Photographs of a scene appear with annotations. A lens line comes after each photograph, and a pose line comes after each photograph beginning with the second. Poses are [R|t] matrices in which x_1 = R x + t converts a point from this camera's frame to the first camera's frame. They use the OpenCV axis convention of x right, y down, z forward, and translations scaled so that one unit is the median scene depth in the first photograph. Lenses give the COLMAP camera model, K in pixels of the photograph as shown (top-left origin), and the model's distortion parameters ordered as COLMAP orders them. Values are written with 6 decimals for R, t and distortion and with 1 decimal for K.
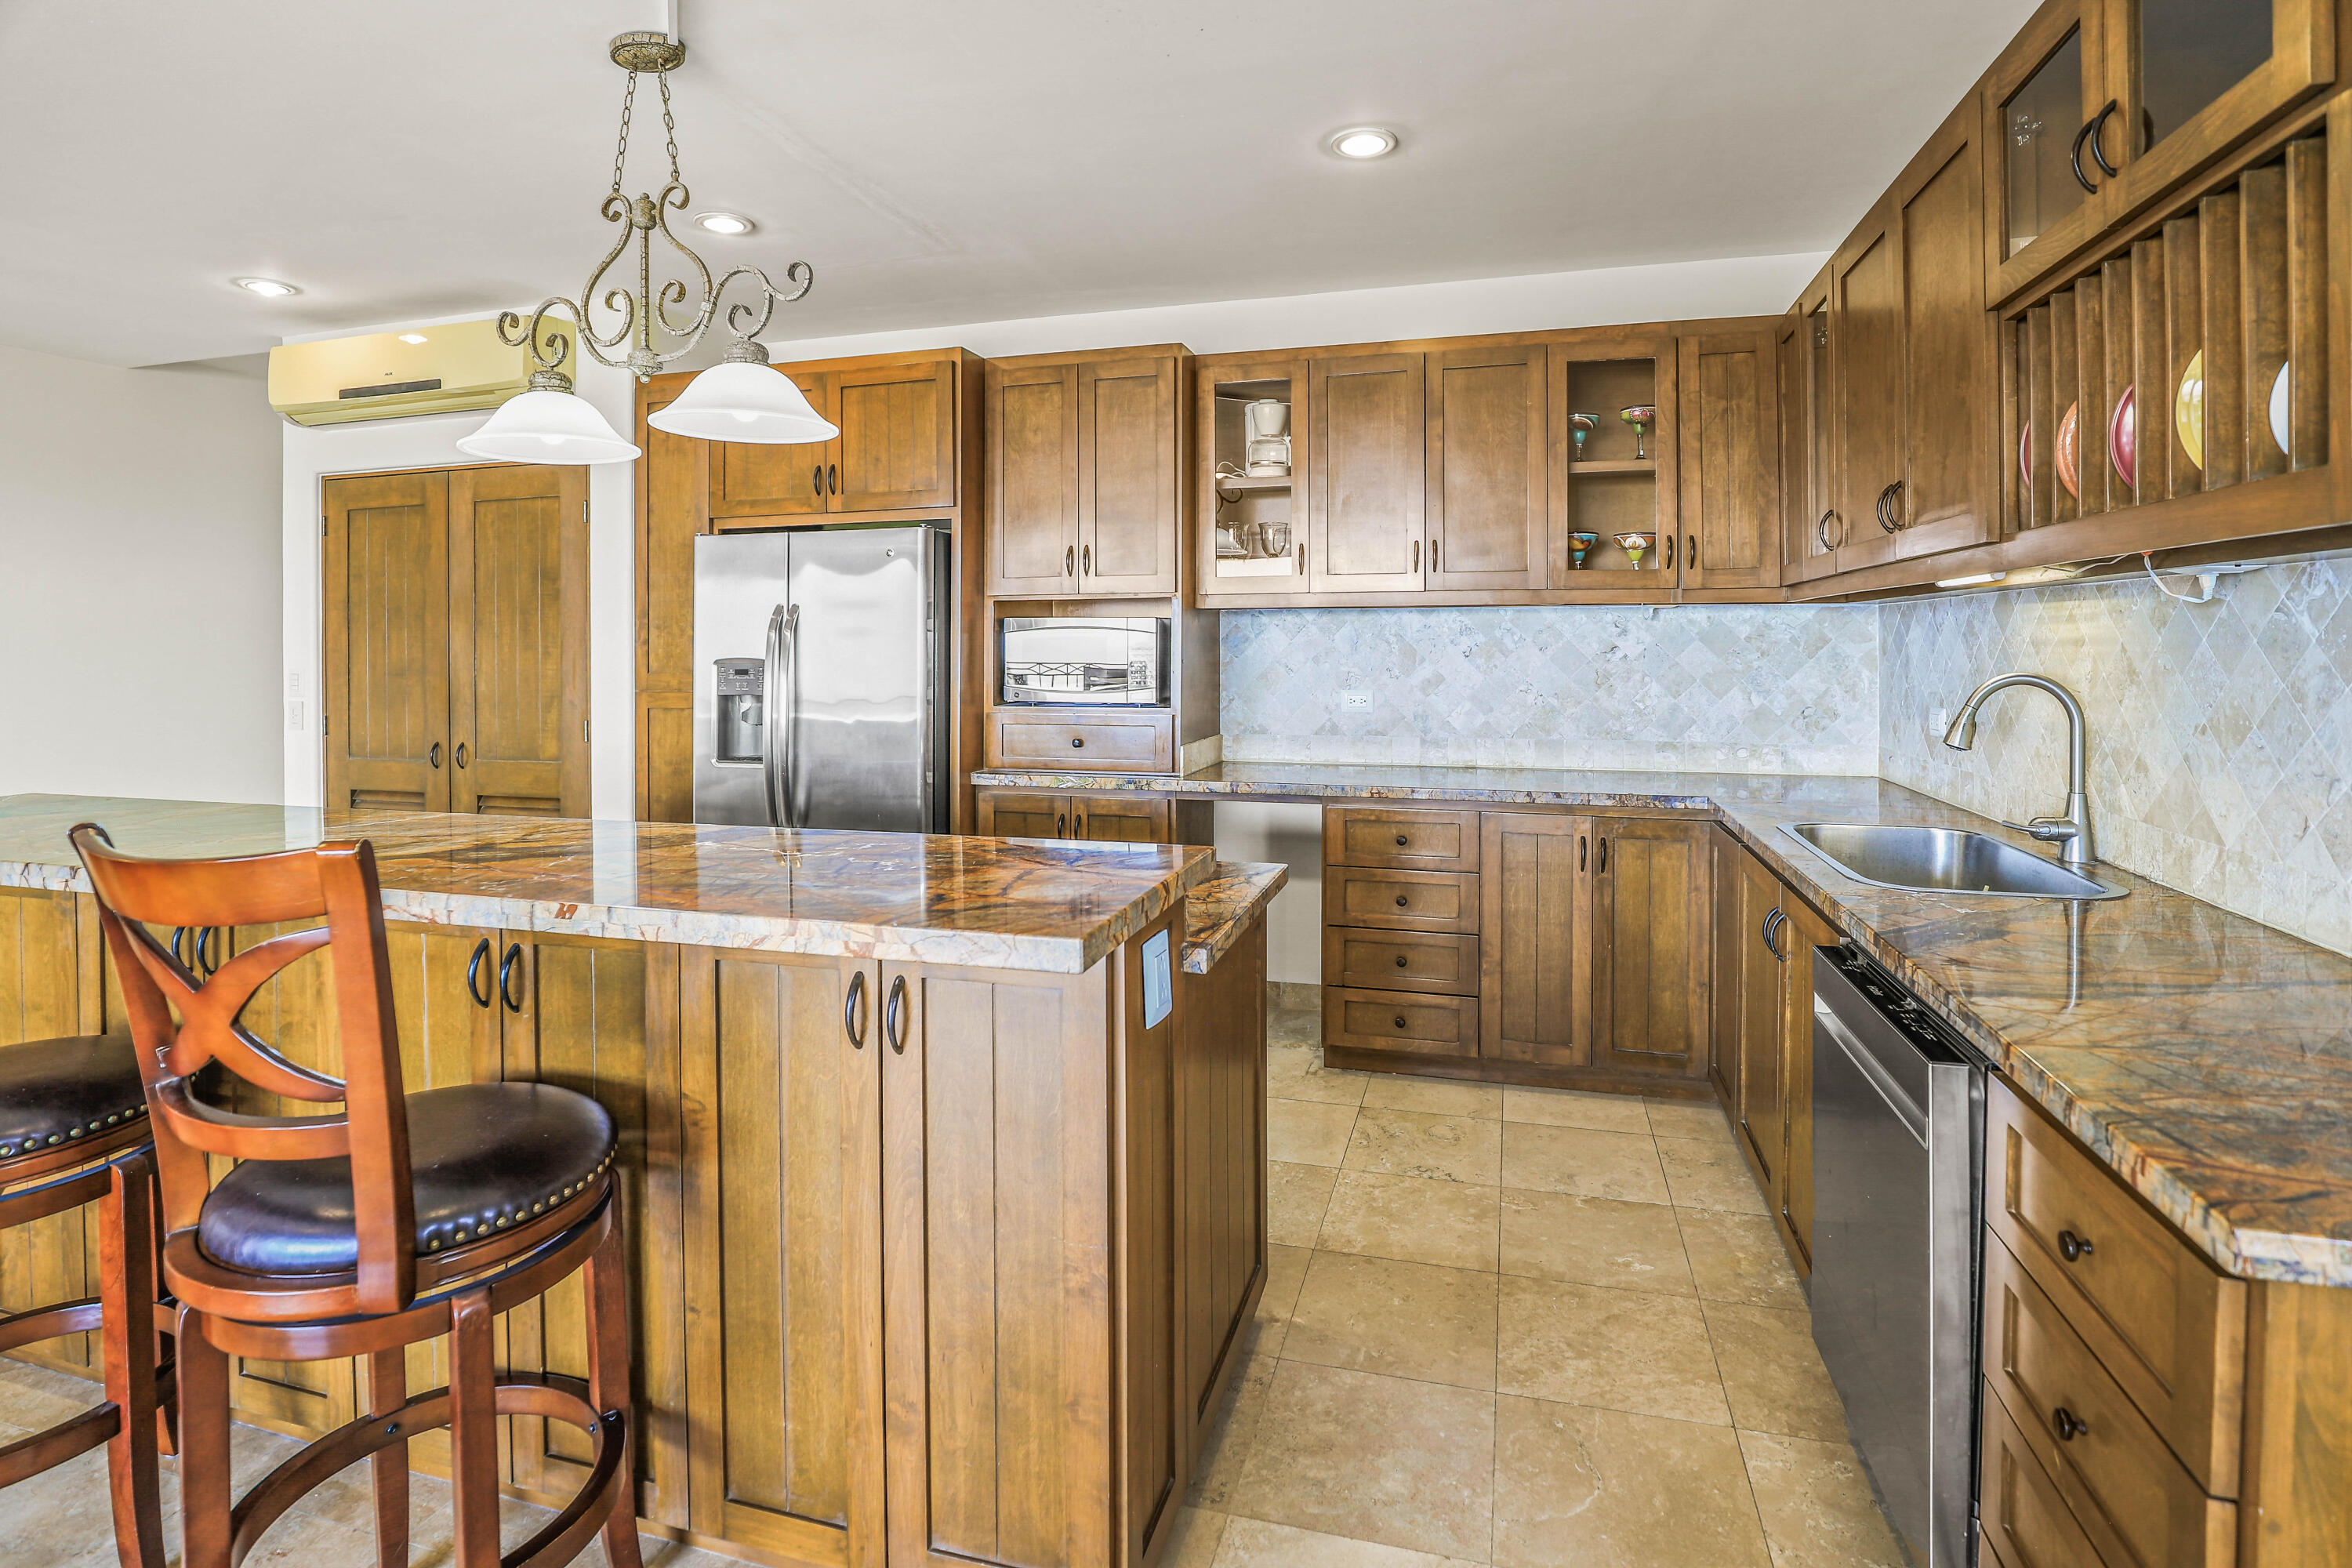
lens RADIAL K [[1128.9, 0, 1175.1], [0, 1128.9, 670.9], [0, 0, 1]] dist [-0.037937, 0.006865]
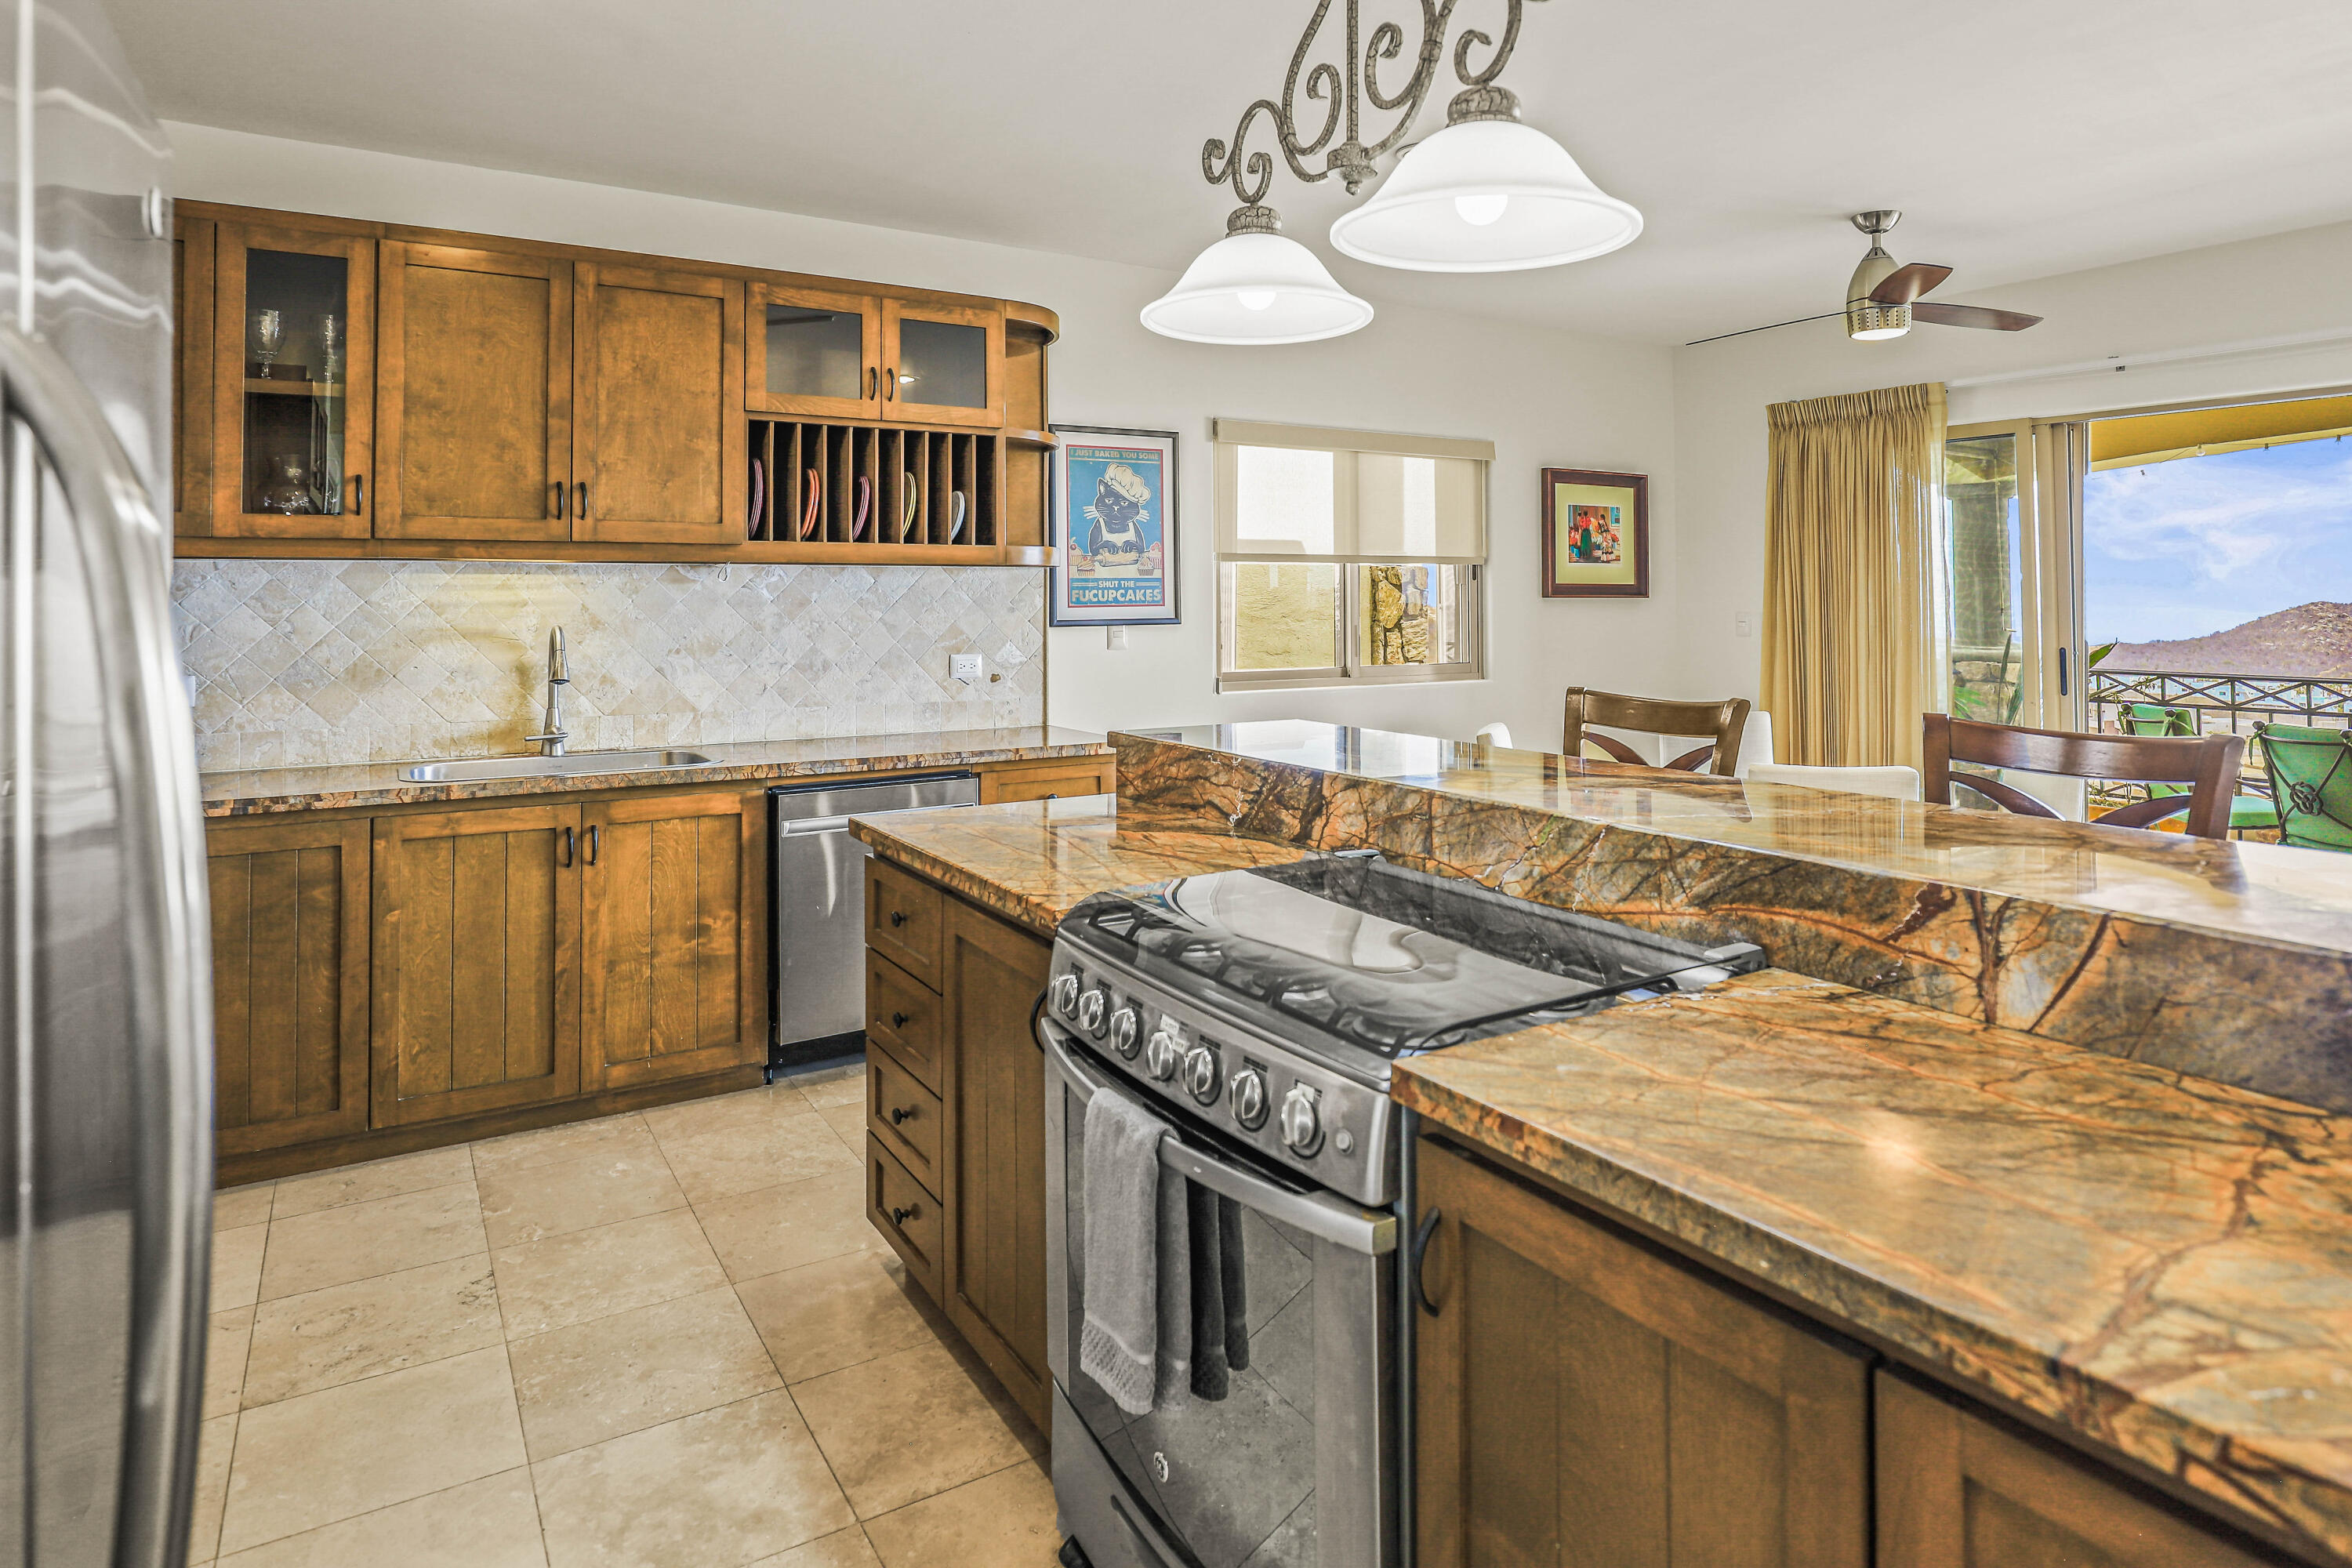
lens RADIAL K [[1342.9, 0, 1213.1], [0, 1342.9, 588.6], [0, 0, 1]] dist [-0.033997, 0.000144]
pose [[-0.754785, 0.011594, 0.655869, -0.602820], [0.025161, 0.999620, 0.011285, -0.026921], [-0.655489, 0.025020, -0.754790, 1.069104]]
